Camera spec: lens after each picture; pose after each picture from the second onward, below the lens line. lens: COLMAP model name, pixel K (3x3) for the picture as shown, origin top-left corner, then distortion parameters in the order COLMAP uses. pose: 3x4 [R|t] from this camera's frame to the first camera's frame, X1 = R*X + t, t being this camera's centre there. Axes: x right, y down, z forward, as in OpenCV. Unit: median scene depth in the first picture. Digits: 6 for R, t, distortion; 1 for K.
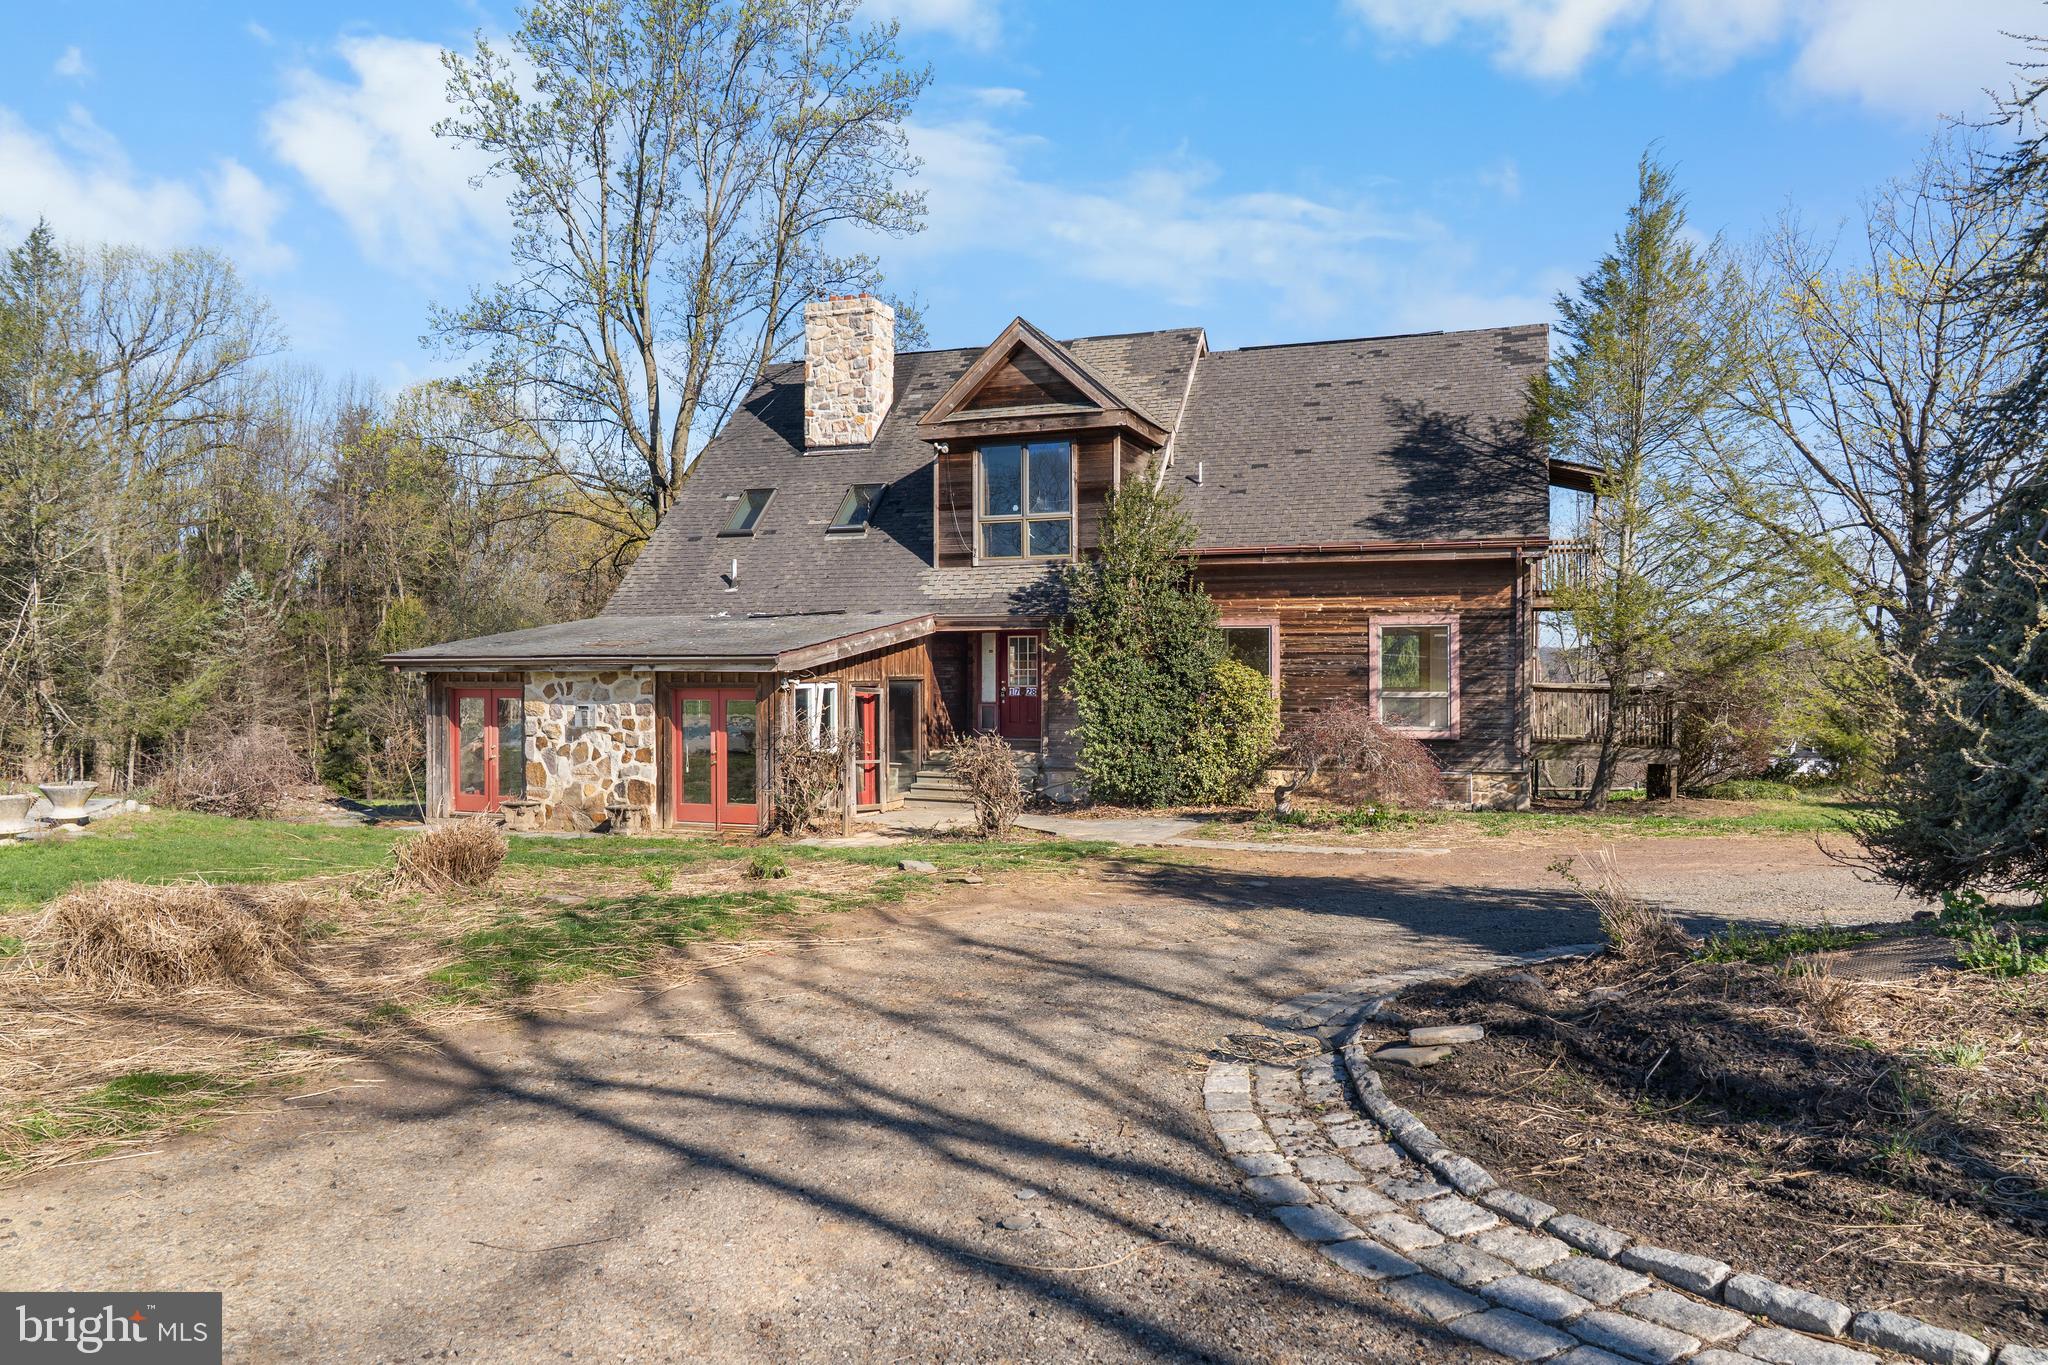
lens RADIAL K [[1336.7, 0, 1024.0], [0, 1336.7, 682.5], [0, 0, 1]] dist [-0.007582, 0.000302]
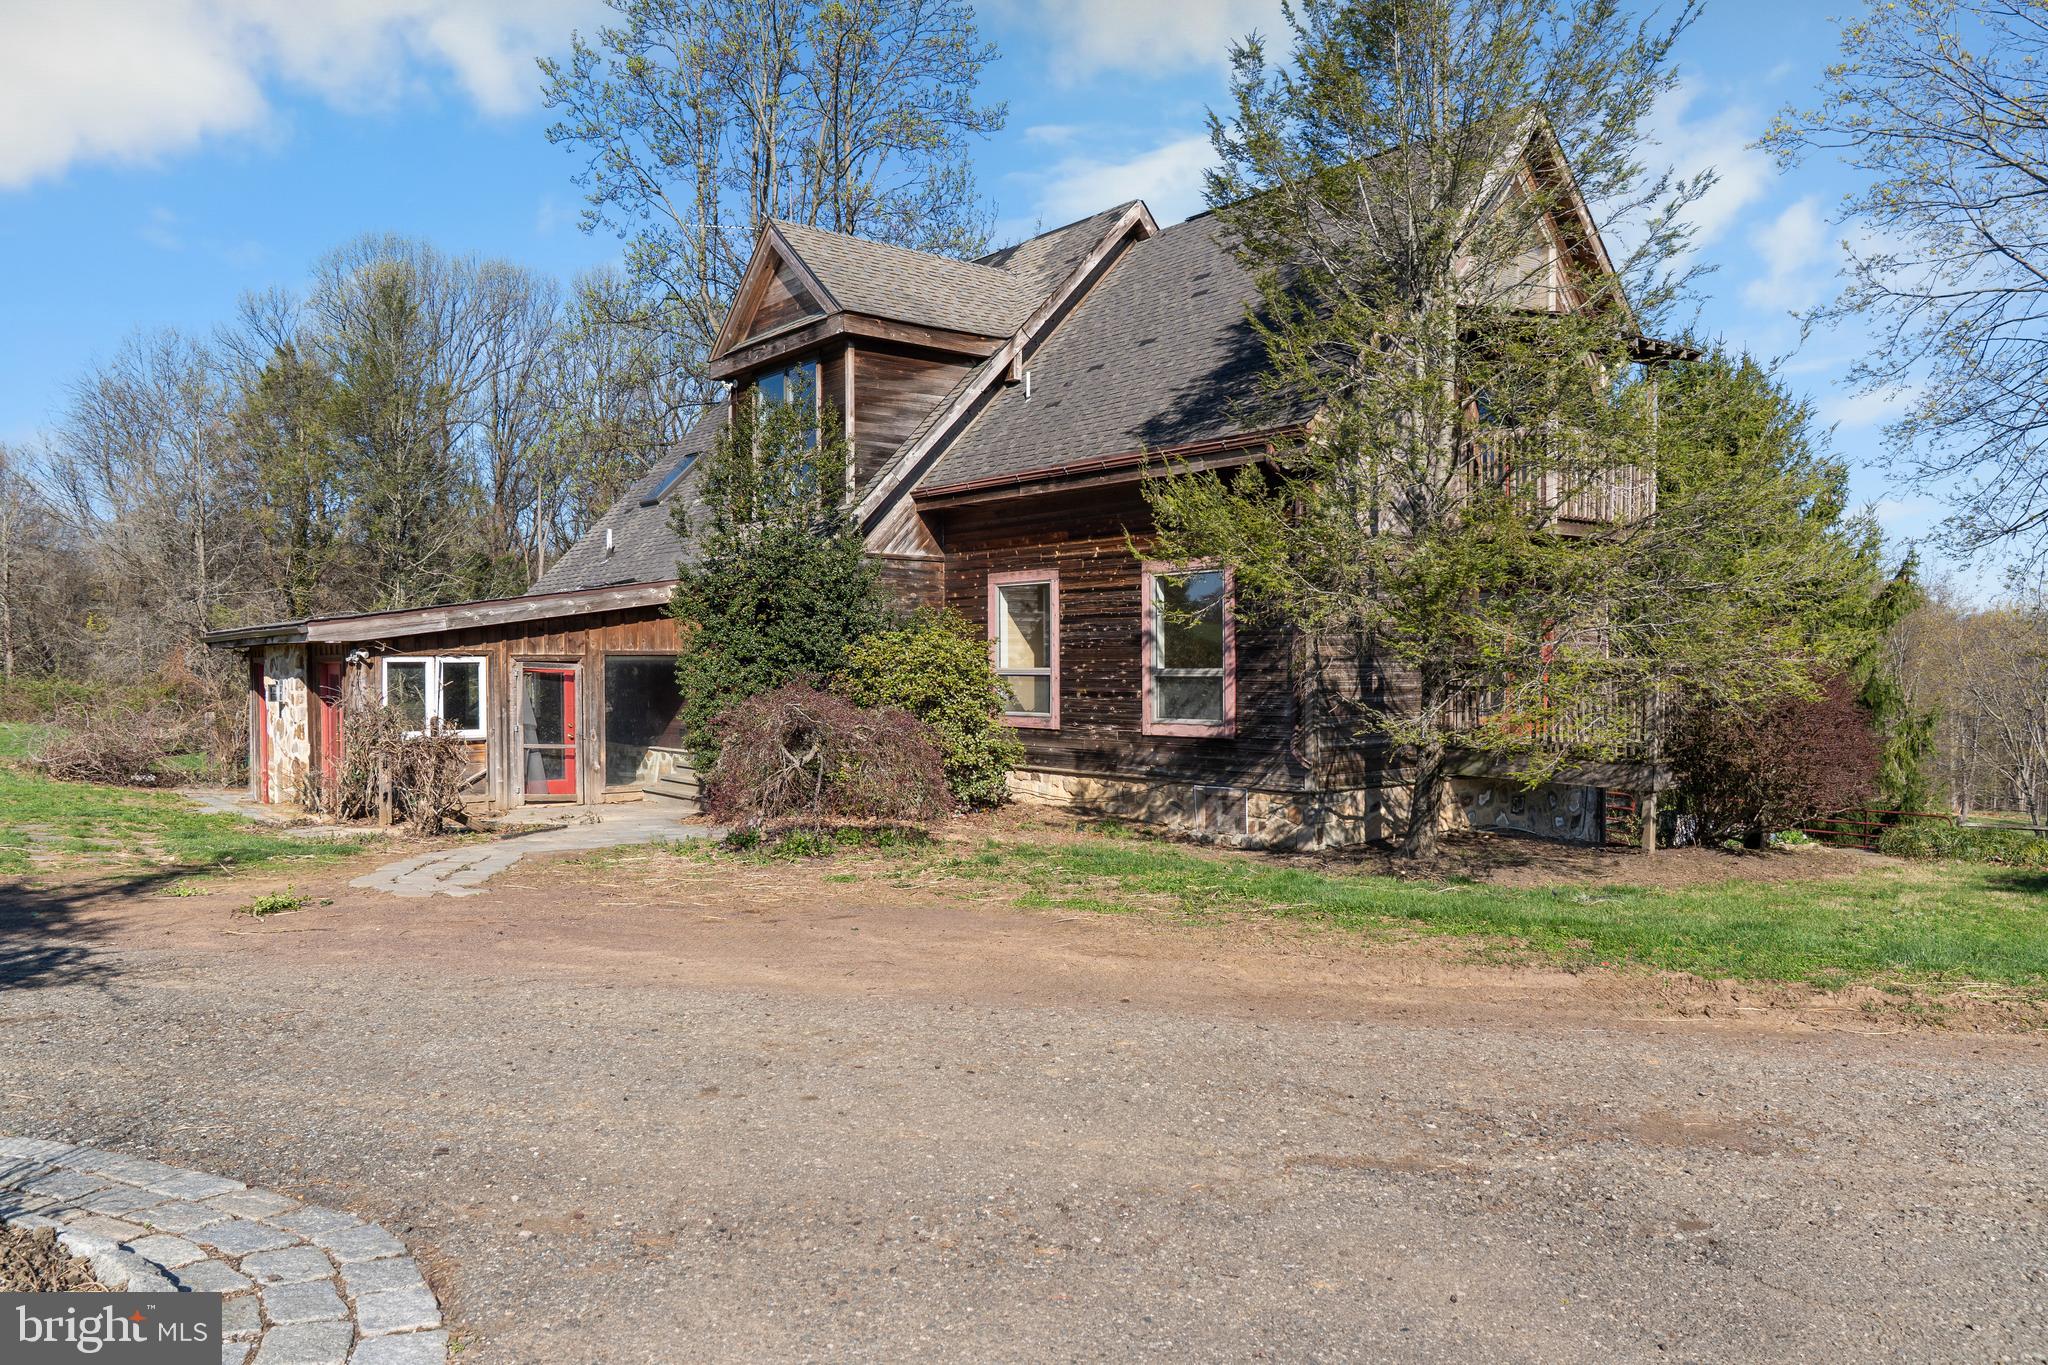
lens RADIAL K [[1336.7, 0, 1024.0], [0, 1336.7, 682.5], [0, 0, 1]] dist [-0.007582, 0.000302]
pose [[0.875012, 0.007057, -0.484049, 0.552248], [-0.002192, 0.999941, 0.010616, 0.006897], [0.484095, -0.008228, 0.874977, 0.355334]]
